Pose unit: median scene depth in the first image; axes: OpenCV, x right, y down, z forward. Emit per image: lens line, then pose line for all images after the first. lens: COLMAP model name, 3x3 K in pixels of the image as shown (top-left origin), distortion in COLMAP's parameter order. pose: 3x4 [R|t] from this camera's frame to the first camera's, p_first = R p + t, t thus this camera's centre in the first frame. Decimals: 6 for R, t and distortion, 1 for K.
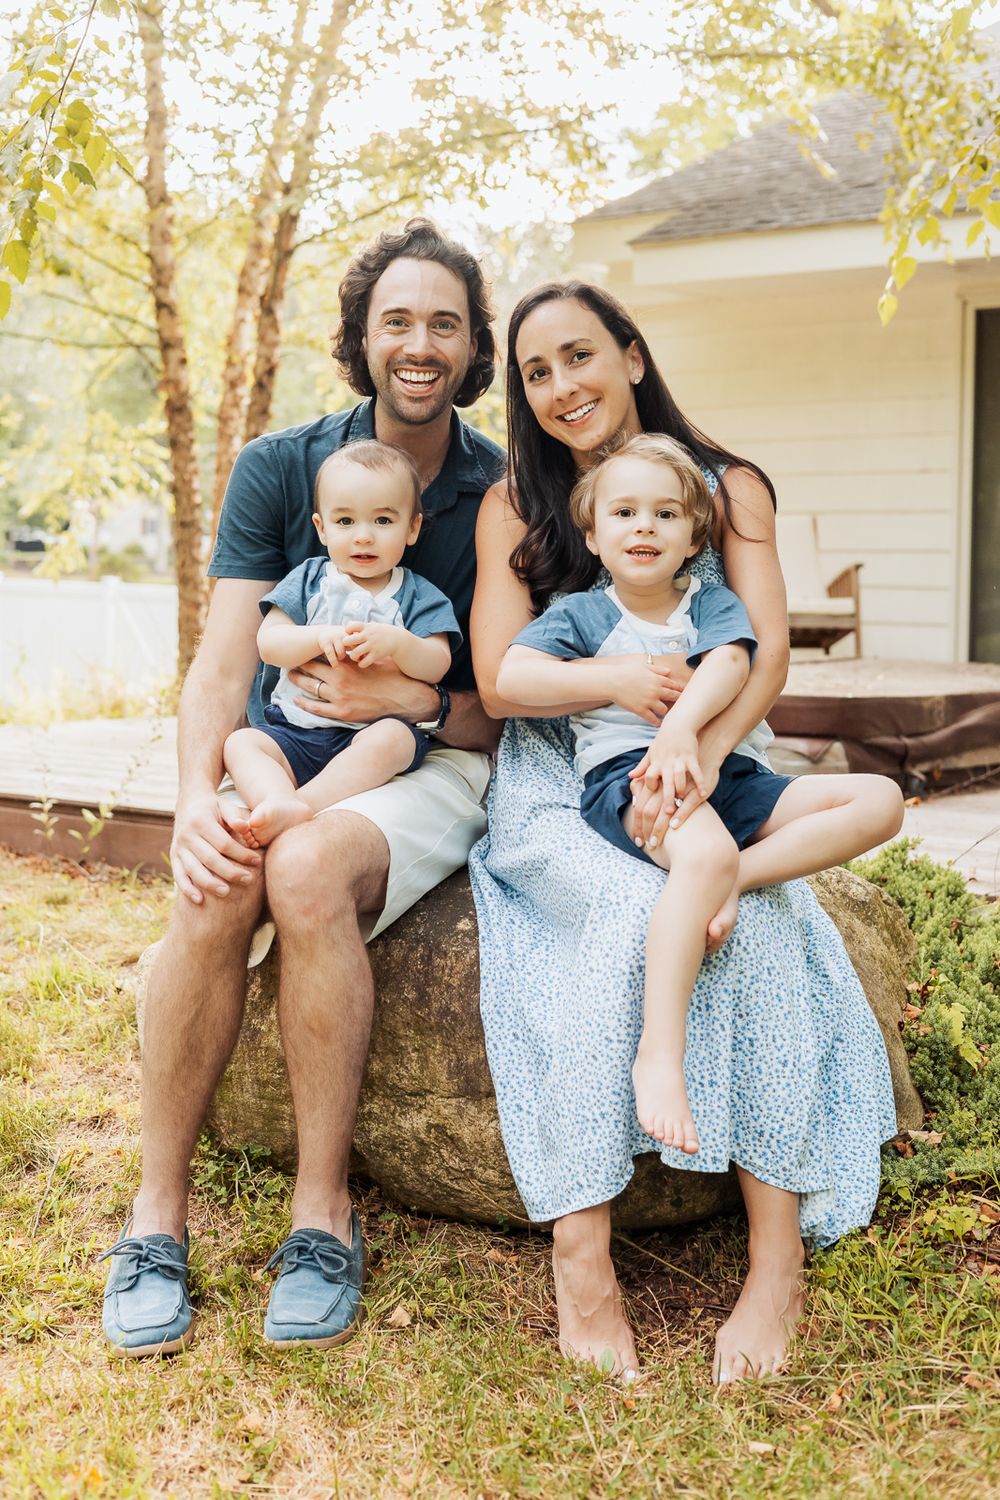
lens RADIAL K [[2278.4, 0, 492.8], [0, 2278.4, 728.9], [0, 0, 1]] dist [0.016691, -0.004717]
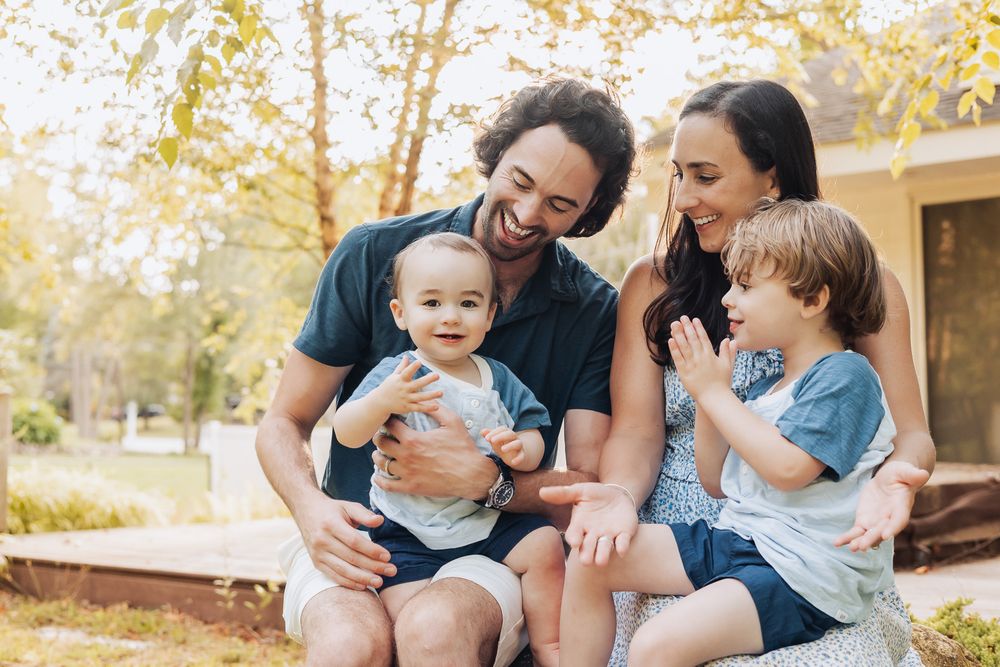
lens RADIAL K [[1561.6, 0, 487.3], [0, 1561.6, 331.0], [0, 0, 1]] dist [0.014567, -0.010005]
pose [[0.998828, -0.020319, -0.043930, -0.010504], [0.014590, 0.991793, -0.127016, 0.007158], [0.046150, 0.126226, 0.990927, 0.126262]]
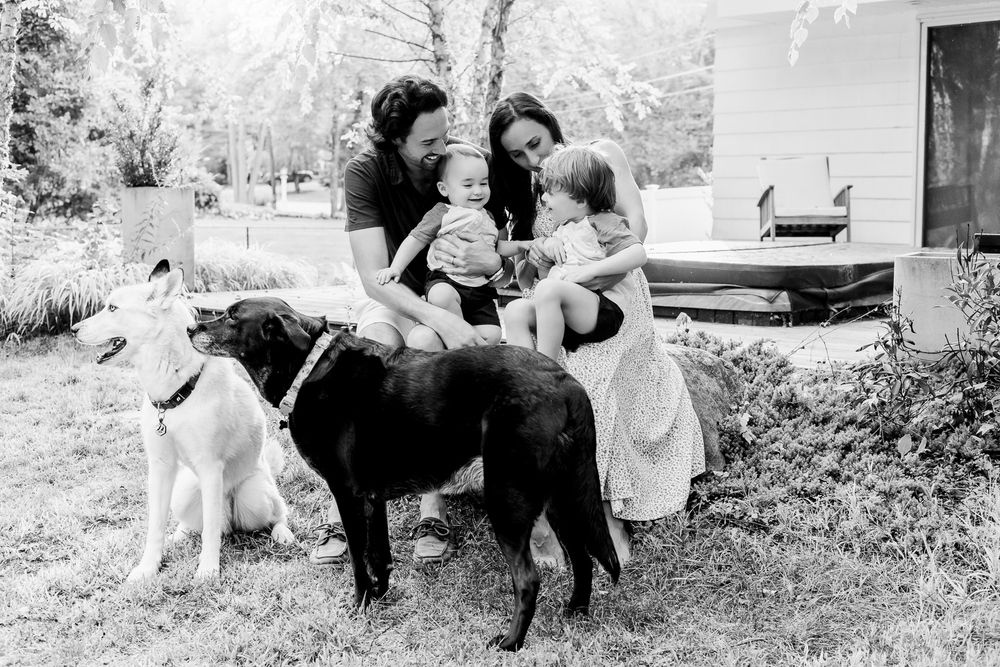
lens RADIAL K [[1519.0, 0, 500.0], [0, 1519.0, 333.5], [0, 0, 1]] dist [0.016691, -0.004717]
pose [[0.991761, -0.000688, -0.128097, 0.078744], [0.004318, 0.999597, 0.028063, 0.004197], [0.128026, -0.028385, 0.991365, -0.194792]]
